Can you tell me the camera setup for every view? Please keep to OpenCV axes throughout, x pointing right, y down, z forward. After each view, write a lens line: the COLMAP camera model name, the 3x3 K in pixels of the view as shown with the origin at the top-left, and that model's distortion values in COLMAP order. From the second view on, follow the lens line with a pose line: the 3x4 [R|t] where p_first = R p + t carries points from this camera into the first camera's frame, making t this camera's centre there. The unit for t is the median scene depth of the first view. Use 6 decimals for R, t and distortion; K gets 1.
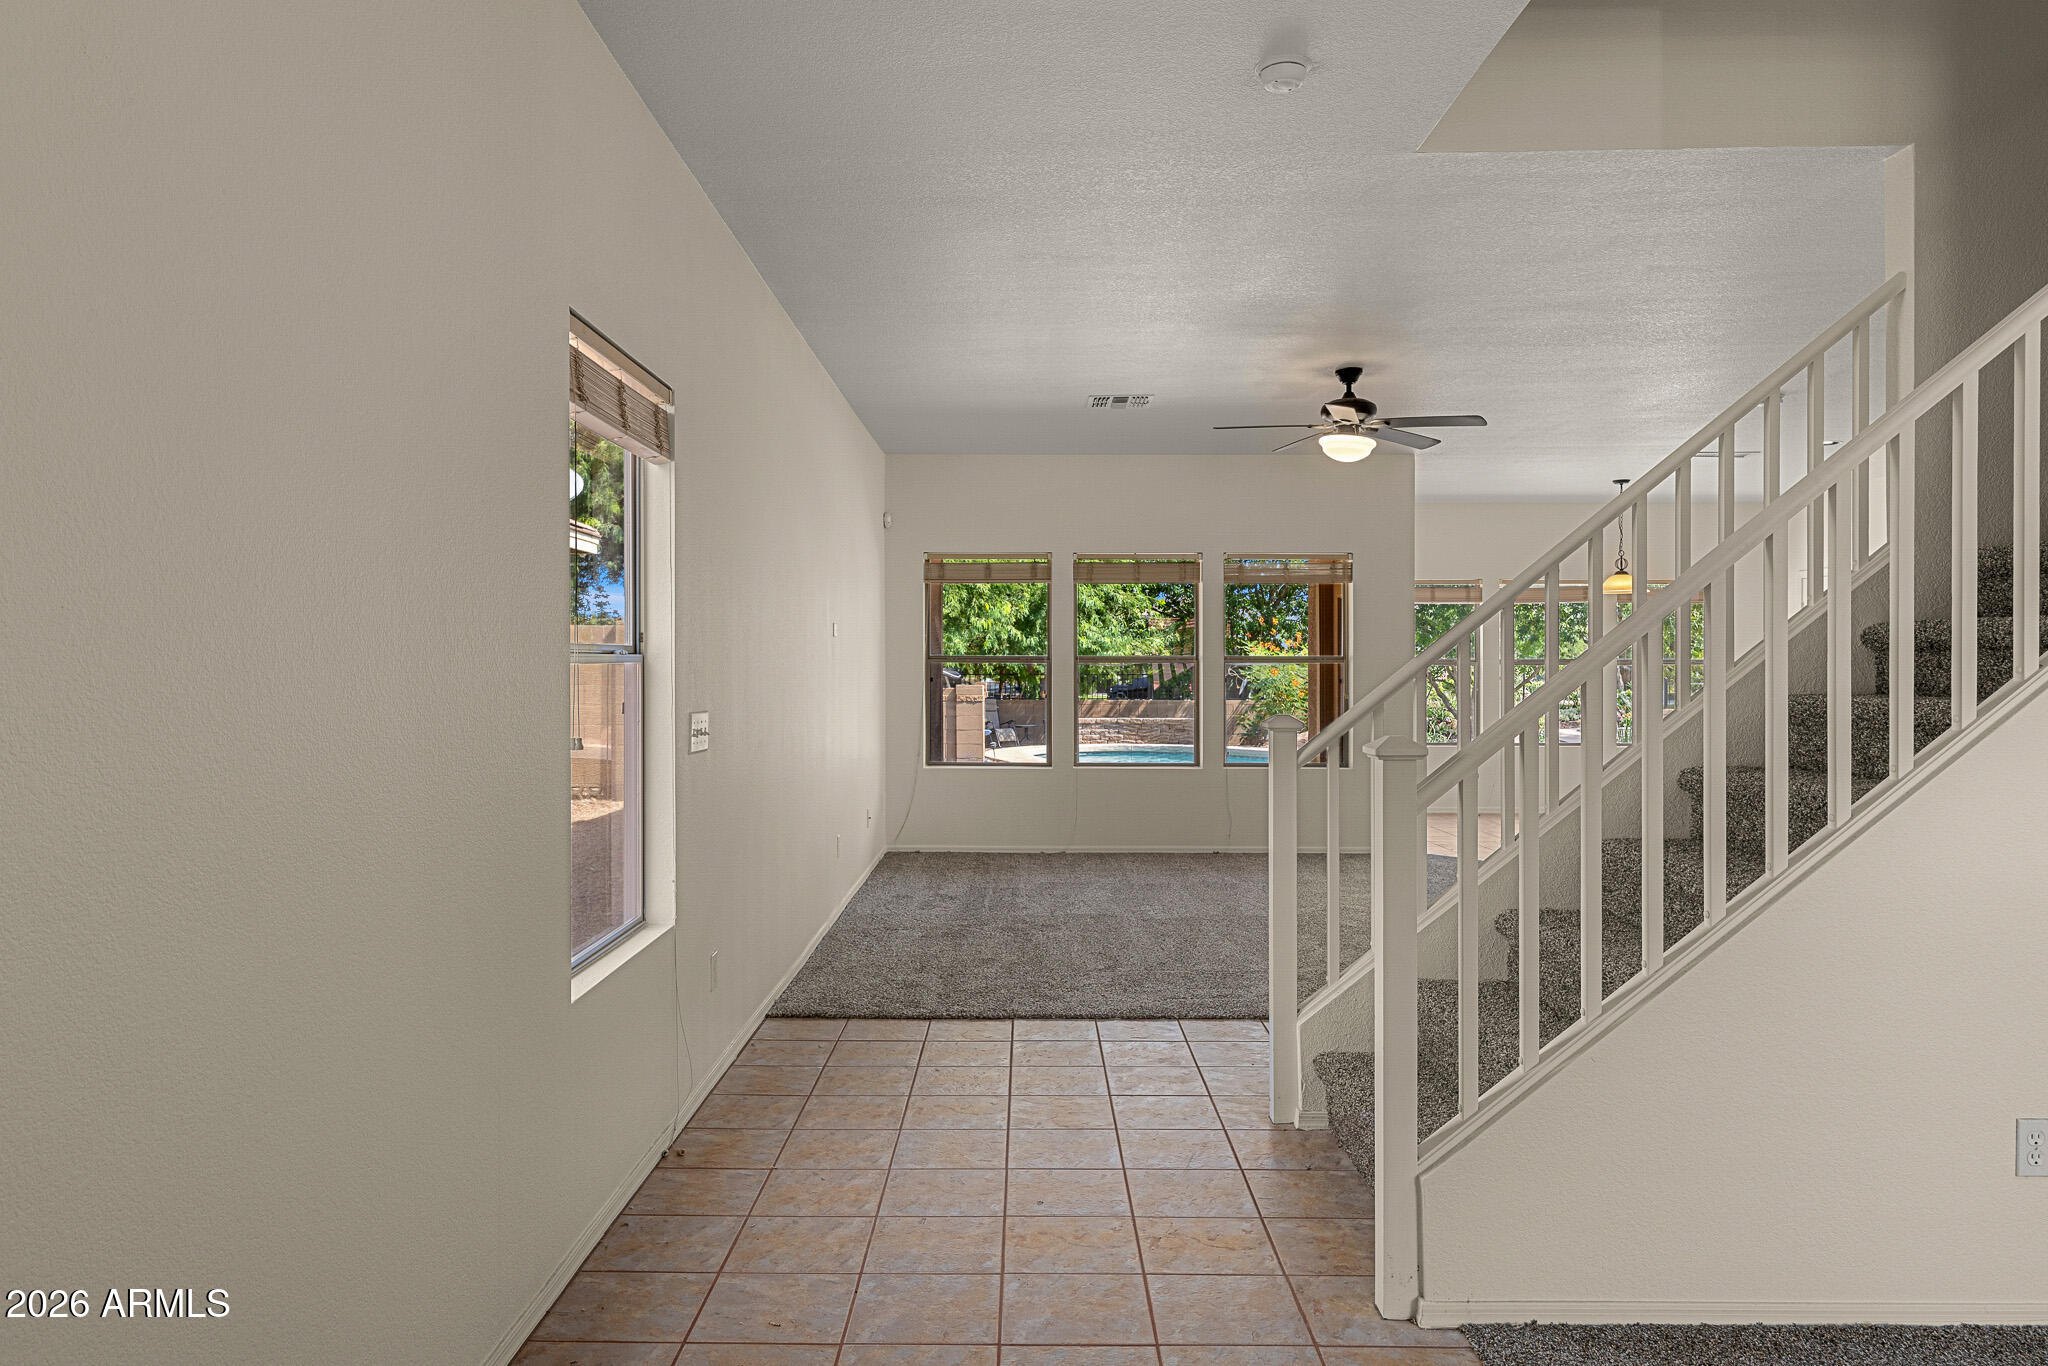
lens RADIAL K [[1411.4, 0, 1023.4], [0, 1411.4, 679.5], [0, 0, 1]] dist [0.001838, 0.000129]
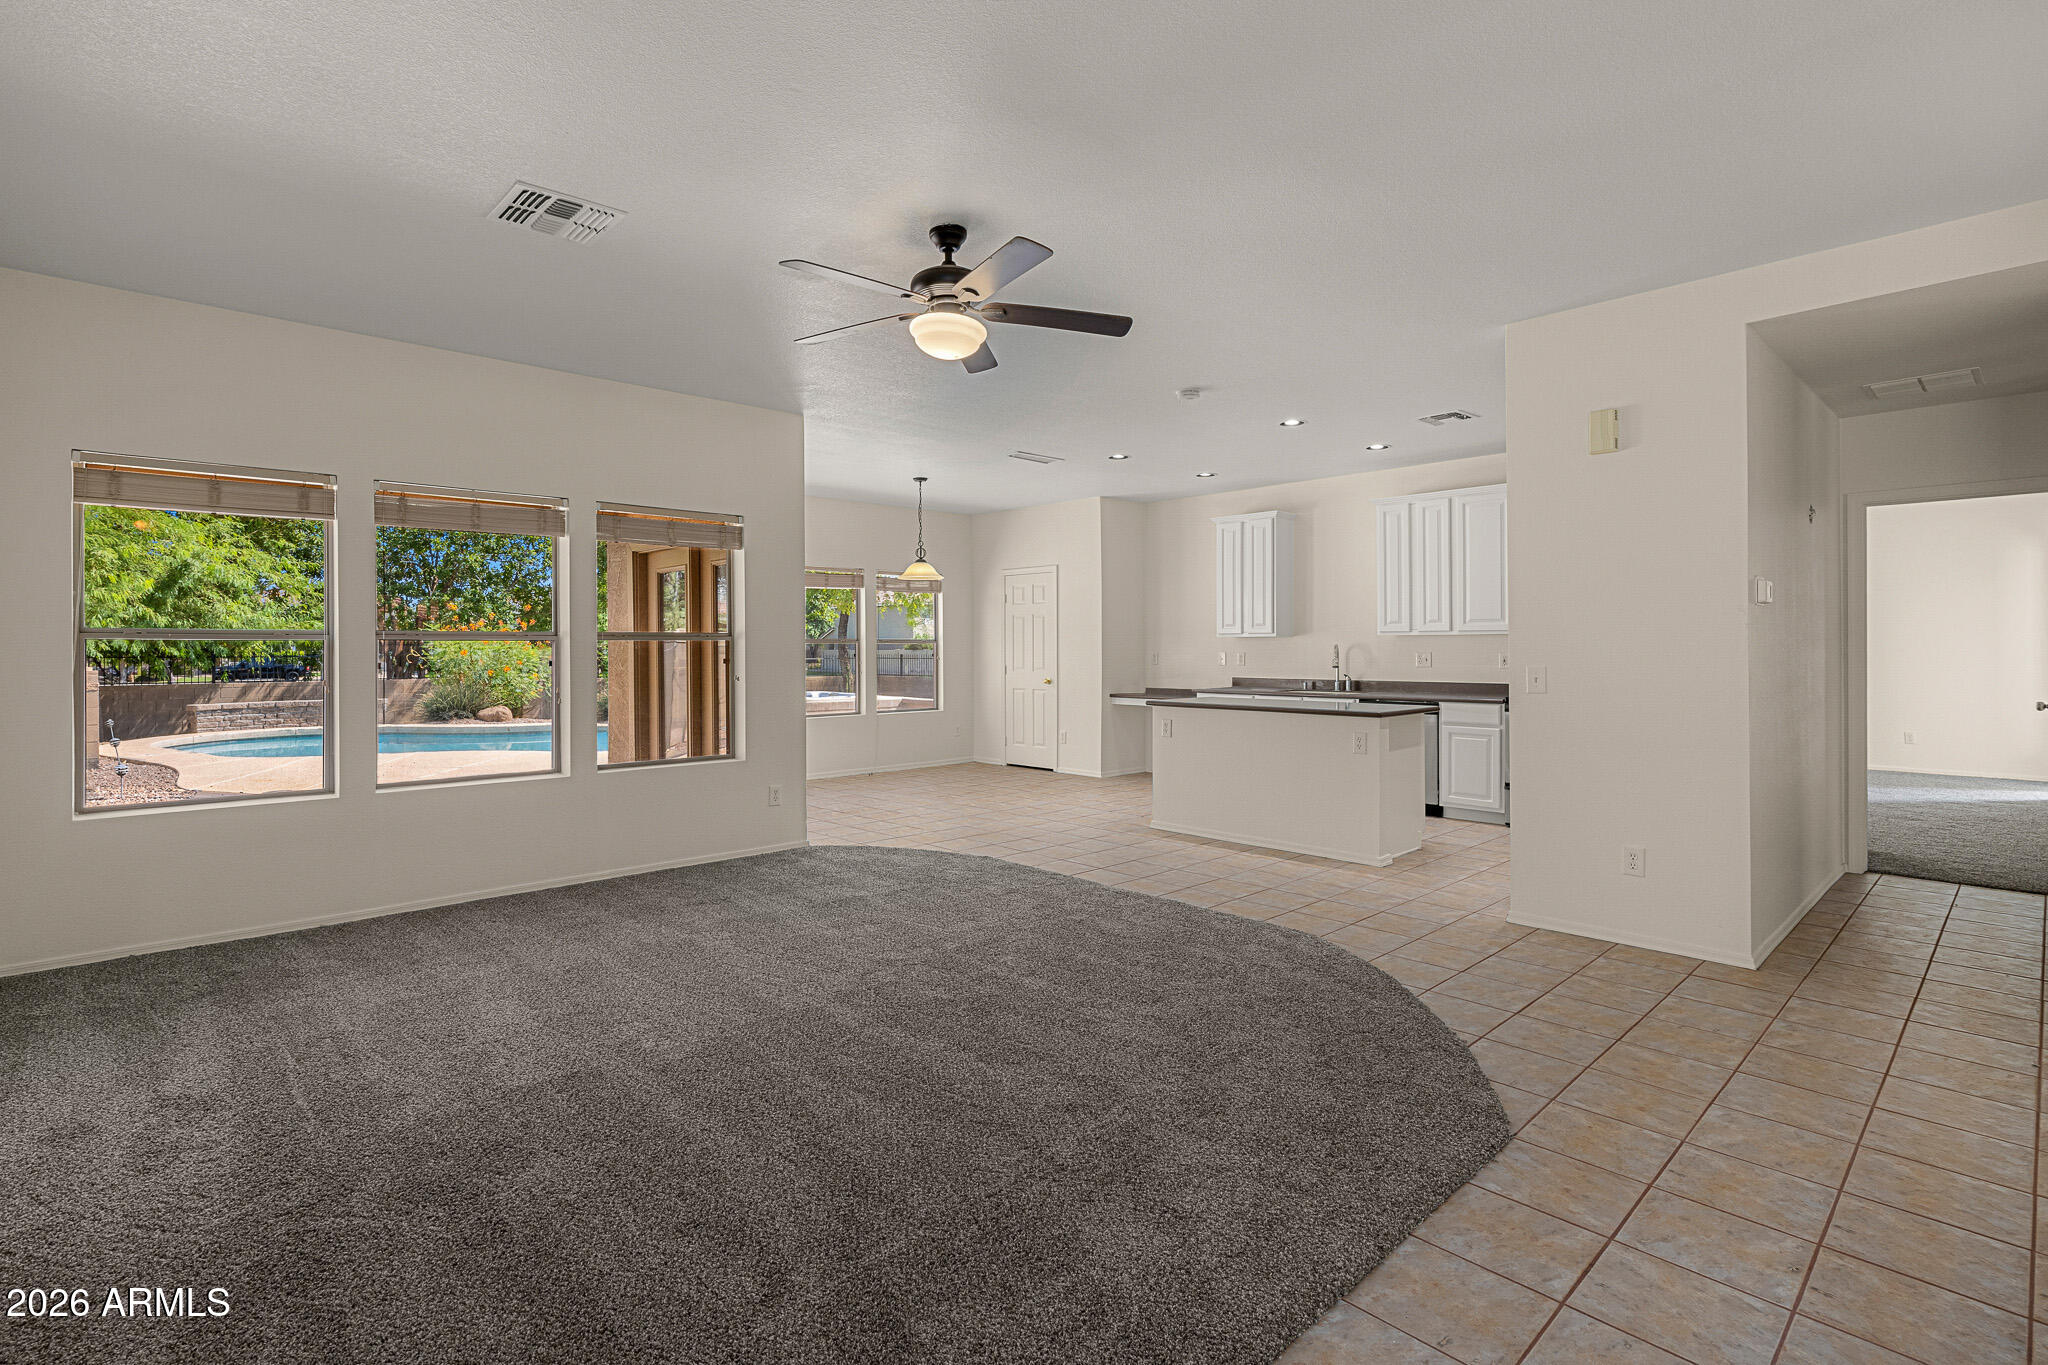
lens RADIAL K [[977.7, 0, 1012.1], [0, 977.7, 633.1], [0, 0, 1]] dist [-0.005978, -0.000598]
pose [[0.727737, 0.006609, 0.685825, -0.027717], [0.010432, 0.999731, -0.020703, -0.000561], [-0.685777, 0.022221, 0.727472, 0.192798]]
